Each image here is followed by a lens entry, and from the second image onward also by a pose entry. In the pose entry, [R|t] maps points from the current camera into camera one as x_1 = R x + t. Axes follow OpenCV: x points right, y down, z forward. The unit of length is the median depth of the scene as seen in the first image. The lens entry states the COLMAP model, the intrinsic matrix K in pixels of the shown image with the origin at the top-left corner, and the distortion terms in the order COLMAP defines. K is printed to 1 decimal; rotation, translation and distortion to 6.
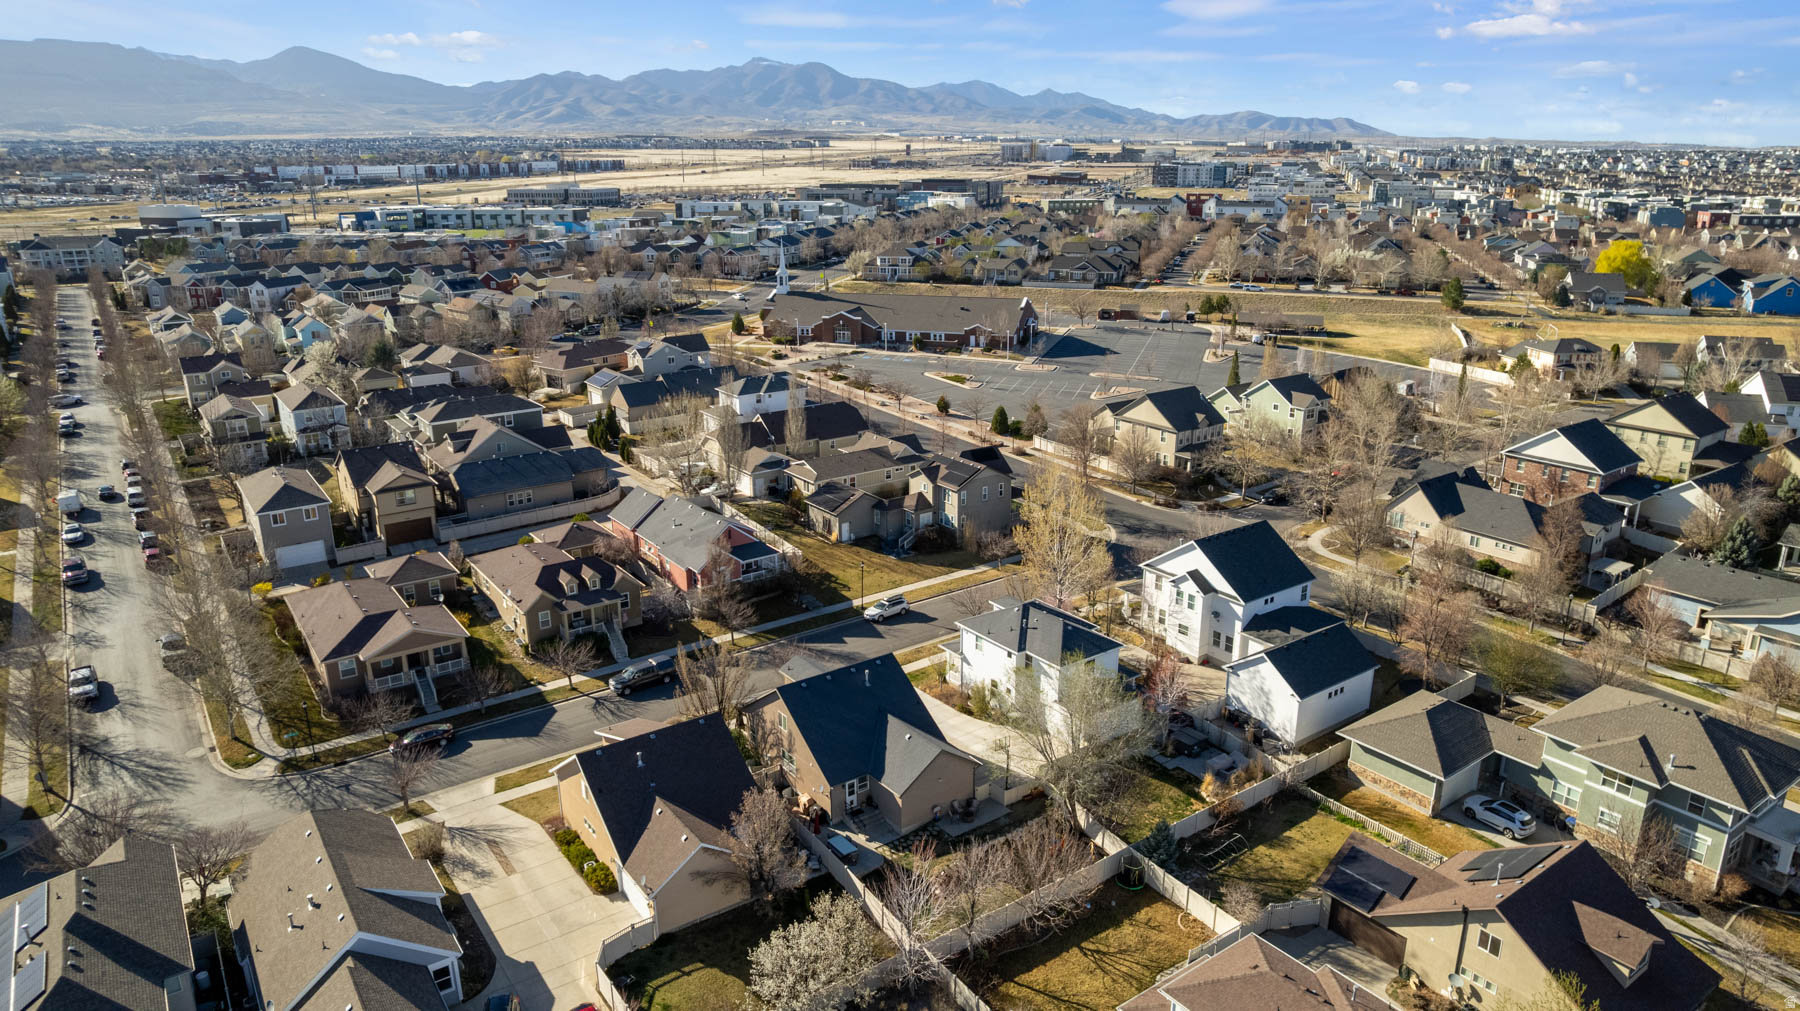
lens RADIAL K [[1153.3, 0, 903.3], [0, 1153.3, 508.5], [0, 0, 1]] dist [-0.081135, 0.076075]
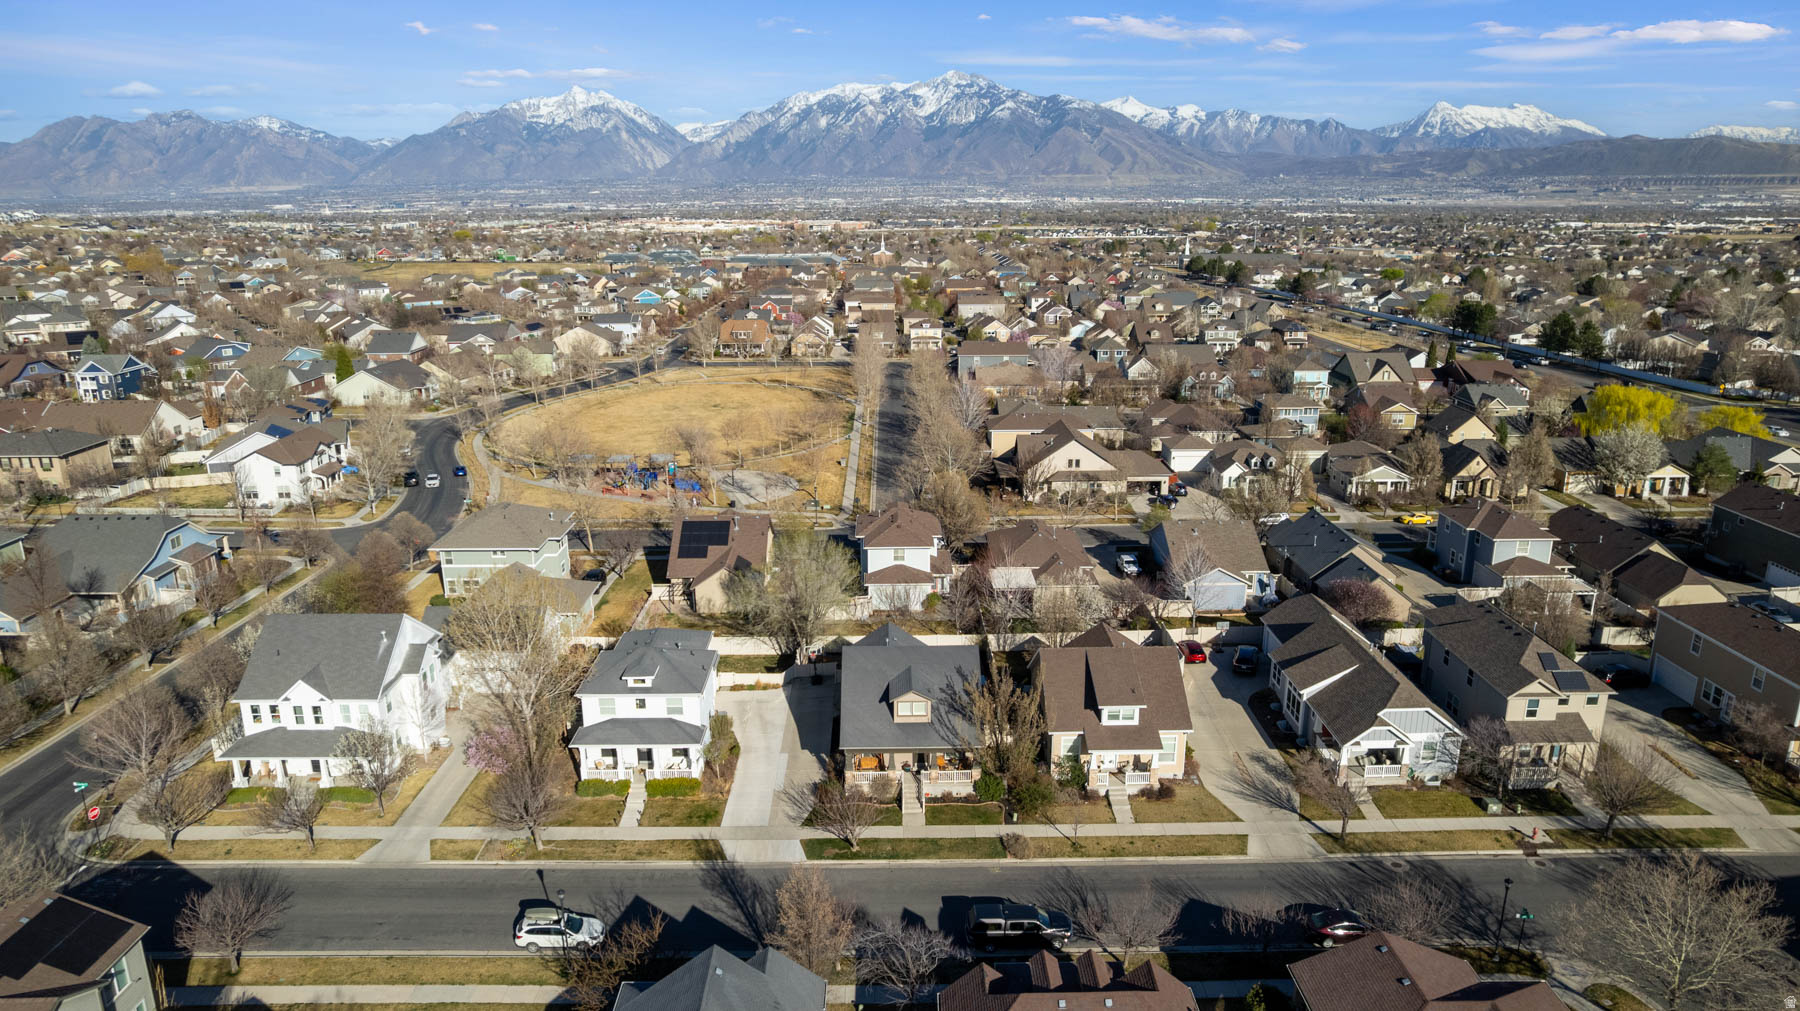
lens RADIAL K [[1153.3, 0, 903.3], [0, 1153.3, 508.5], [0, 0, 1]] dist [-0.081135, 0.076075]
pose [[-0.819597, -0.147625, 0.553594, -0.538264], [0.178633, 0.852229, 0.491727, -0.417902], [-0.544381, 0.501909, -0.672114, 1.465603]]
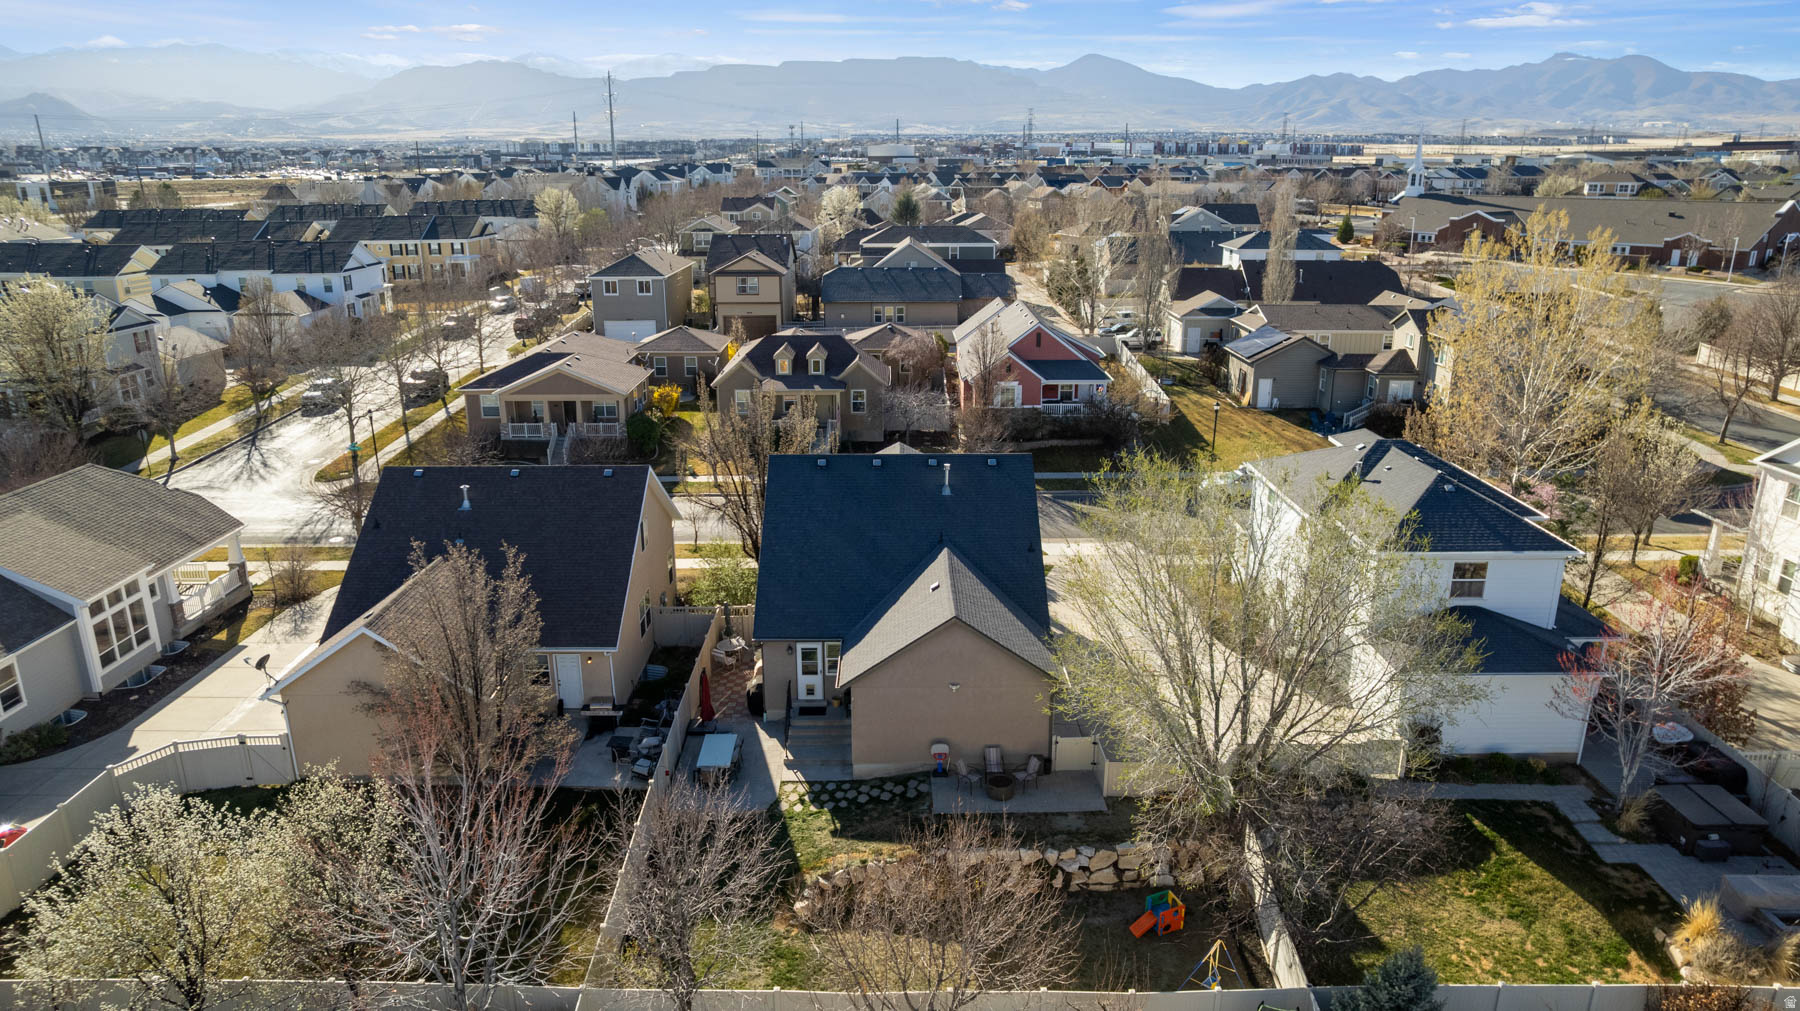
lens RADIAL K [[1153.3, 0, 903.3], [0, 1153.3, 508.5], [0, 0, 1]] dist [-0.081135, 0.076075]
pose [[0.815504, 0.173621, -0.552095, 0.213255], [-0.175484, 0.983212, 0.049989, 0.124431], [0.551506, 0.056118, 0.832281, 0.510482]]
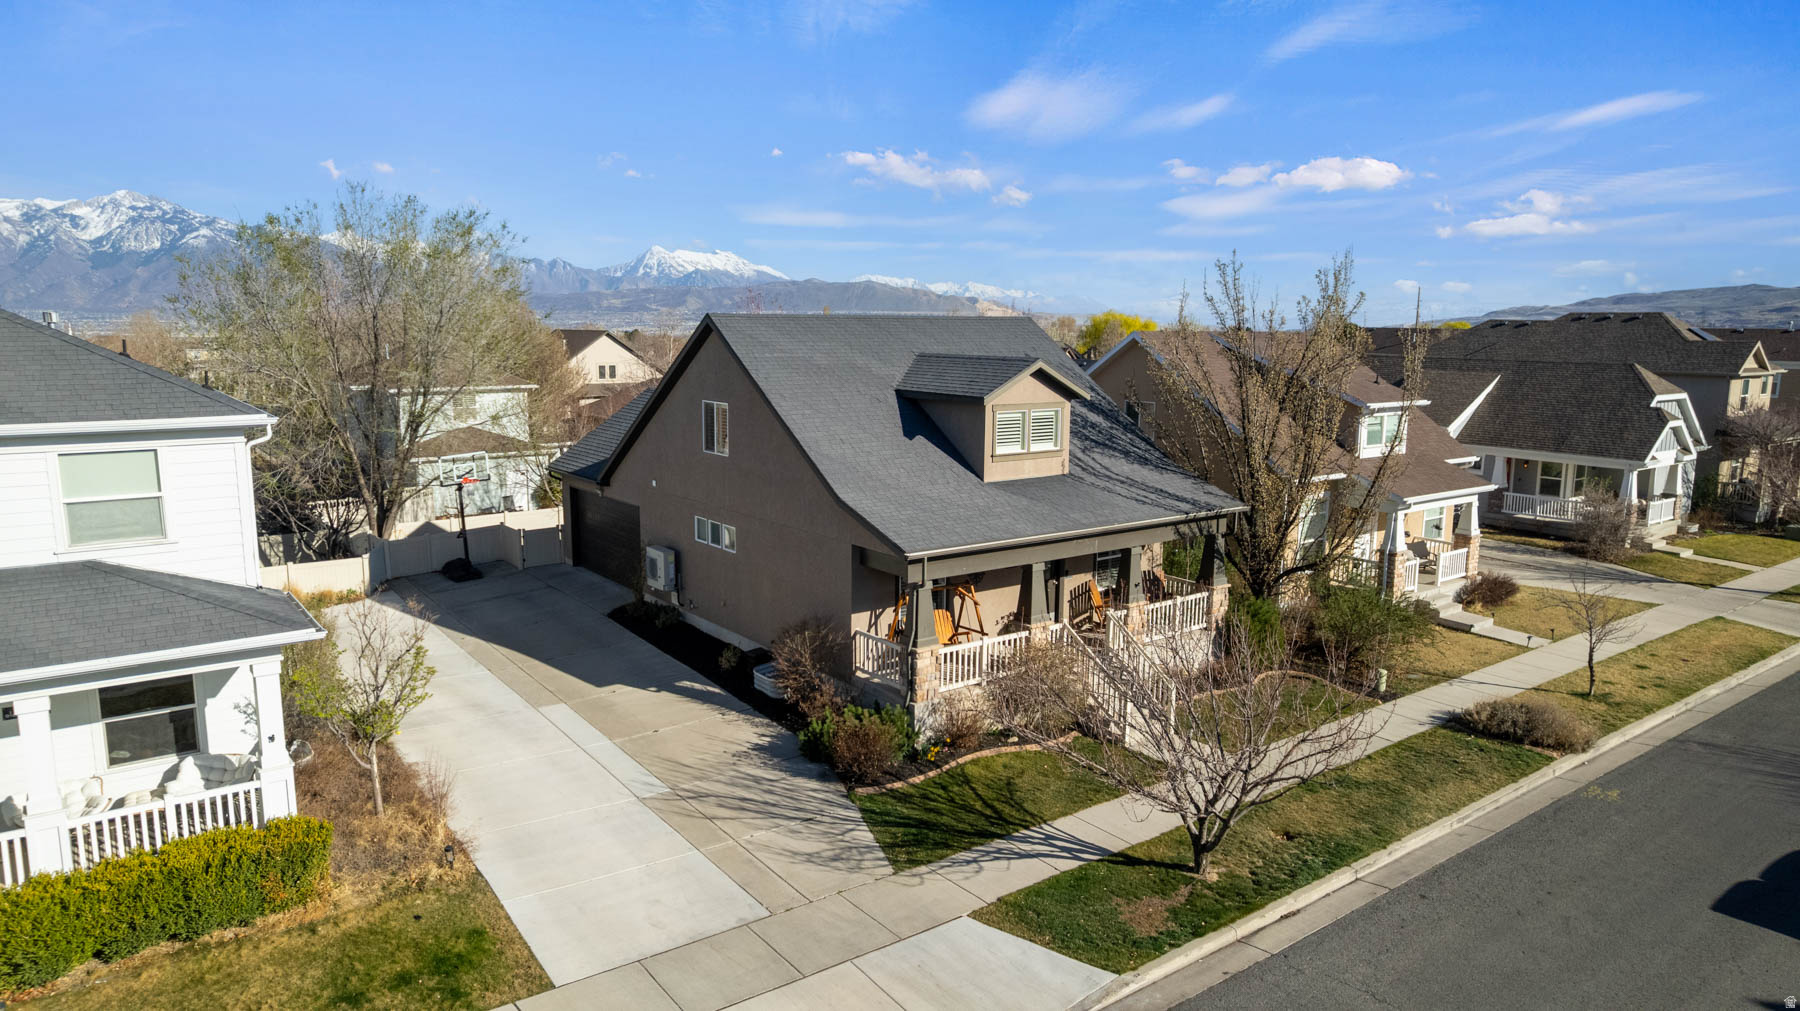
lens RADIAL K [[1153.3, 0, 903.3], [0, 1153.3, 508.5], [0, 0, 1]] dist [-0.081135, 0.076075]
pose [[-0.999753, 0.002026, -0.022124, -0.050458], [-0.008048, 0.895156, 0.445680, 0.033092], [0.020707, 0.445748, -0.894919, 1.206930]]
